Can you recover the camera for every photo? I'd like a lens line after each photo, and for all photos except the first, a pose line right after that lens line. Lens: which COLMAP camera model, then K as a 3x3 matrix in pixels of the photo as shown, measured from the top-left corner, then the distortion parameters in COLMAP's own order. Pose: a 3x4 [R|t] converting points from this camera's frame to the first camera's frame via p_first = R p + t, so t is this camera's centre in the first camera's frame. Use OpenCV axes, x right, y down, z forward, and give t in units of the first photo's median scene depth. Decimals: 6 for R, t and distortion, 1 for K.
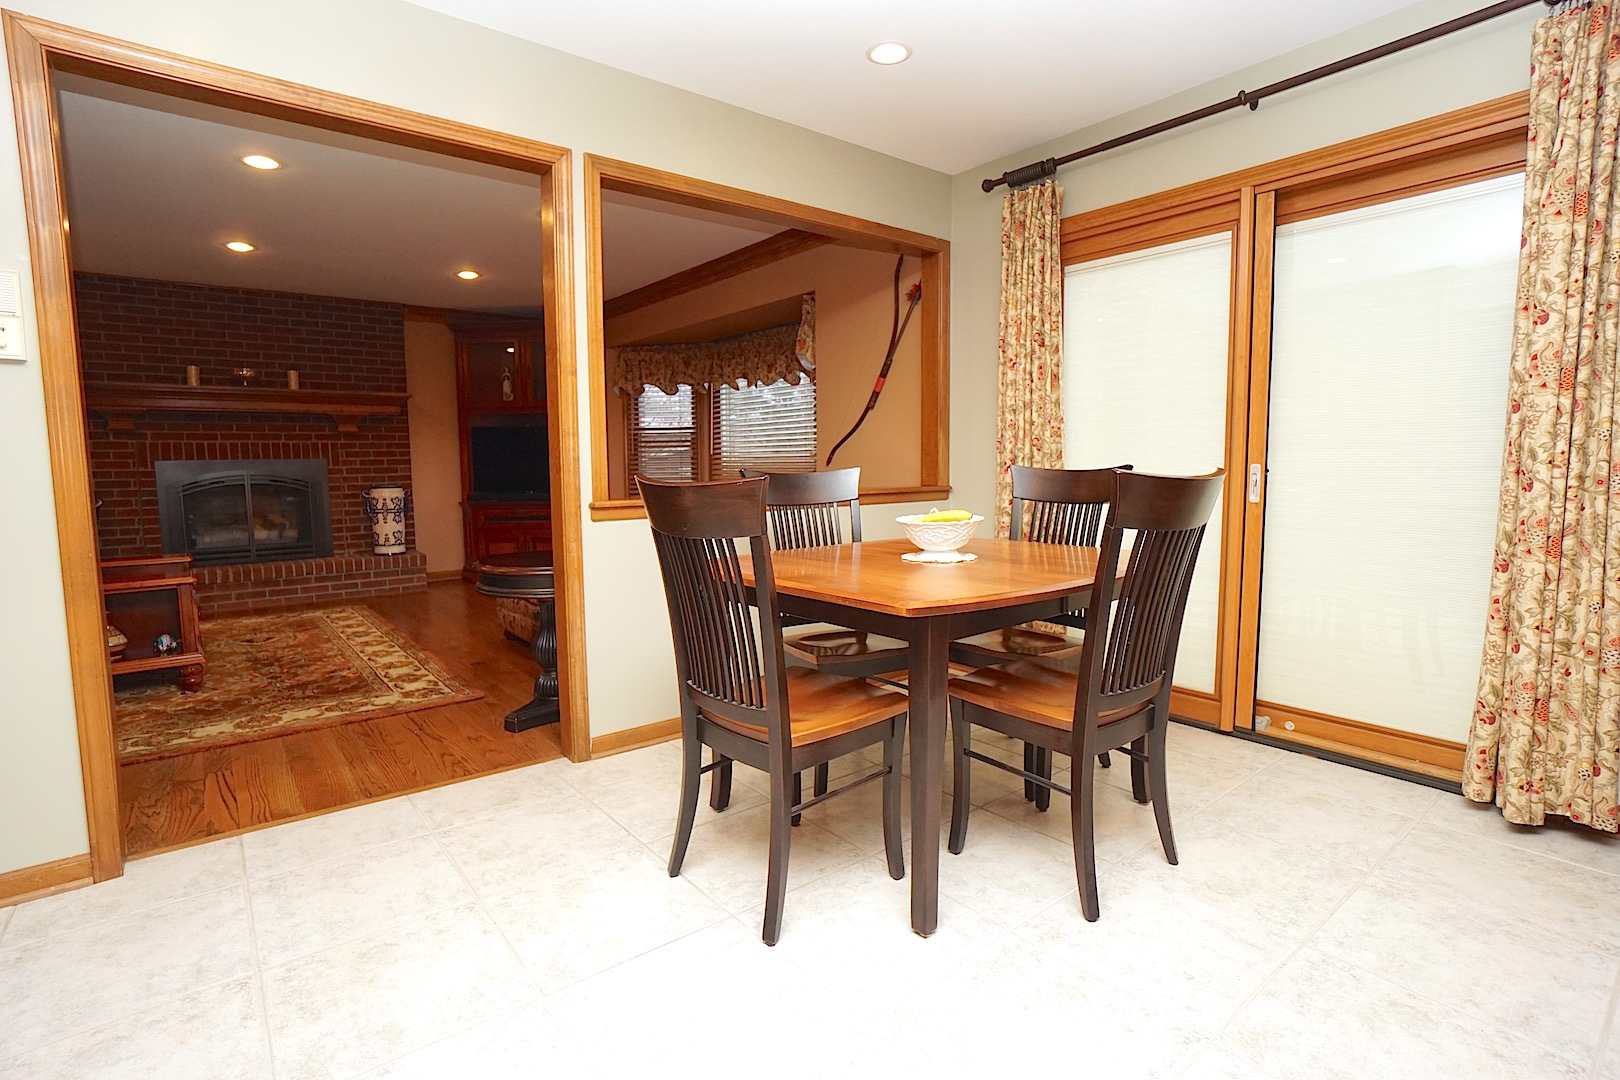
lens RADIAL K [[789.8, 0, 810.0], [0, 789.8, 540.0], [0, 0, 1]] dist [-0.065749, 0.029056]
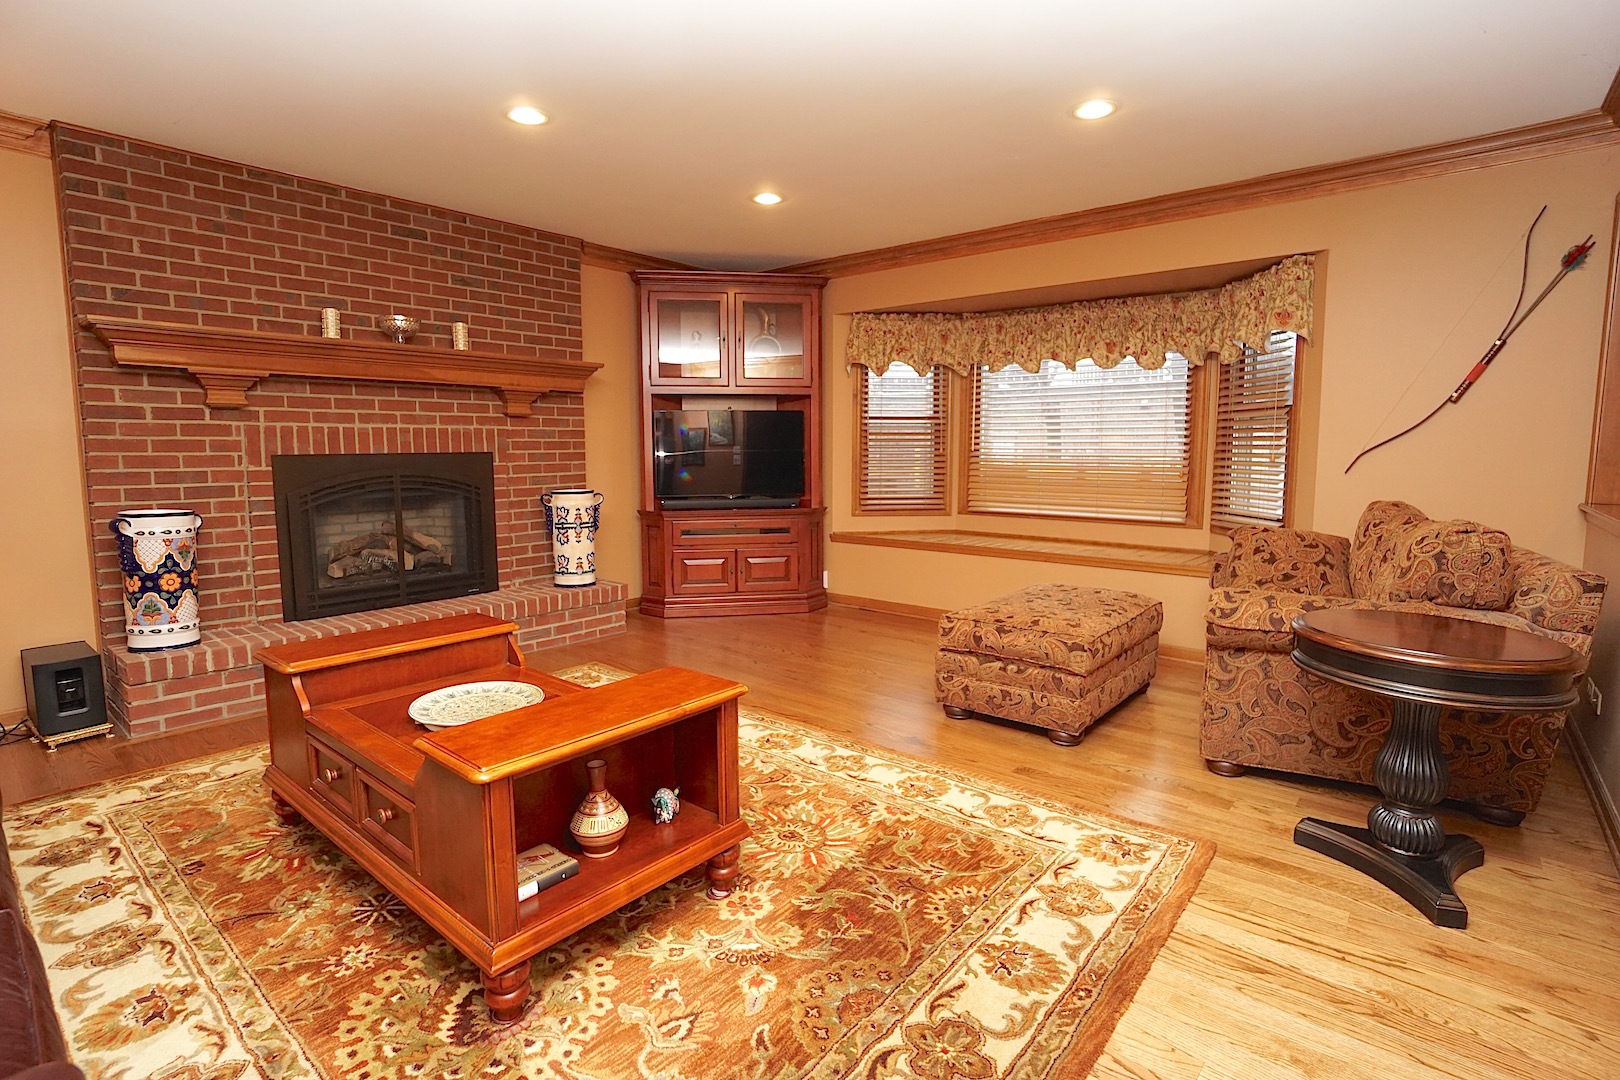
lens RADIAL K [[789.8, 0, 810.0], [0, 789.8, 540.0], [0, 0, 1]] dist [-0.065749, 0.029056]
pose [[0.982699, -0.012004, 0.184819, -0.488654], [0.009309, 0.999837, 0.015441, -0.034491], [-0.184974, -0.013454, 0.982651, 0.256196]]
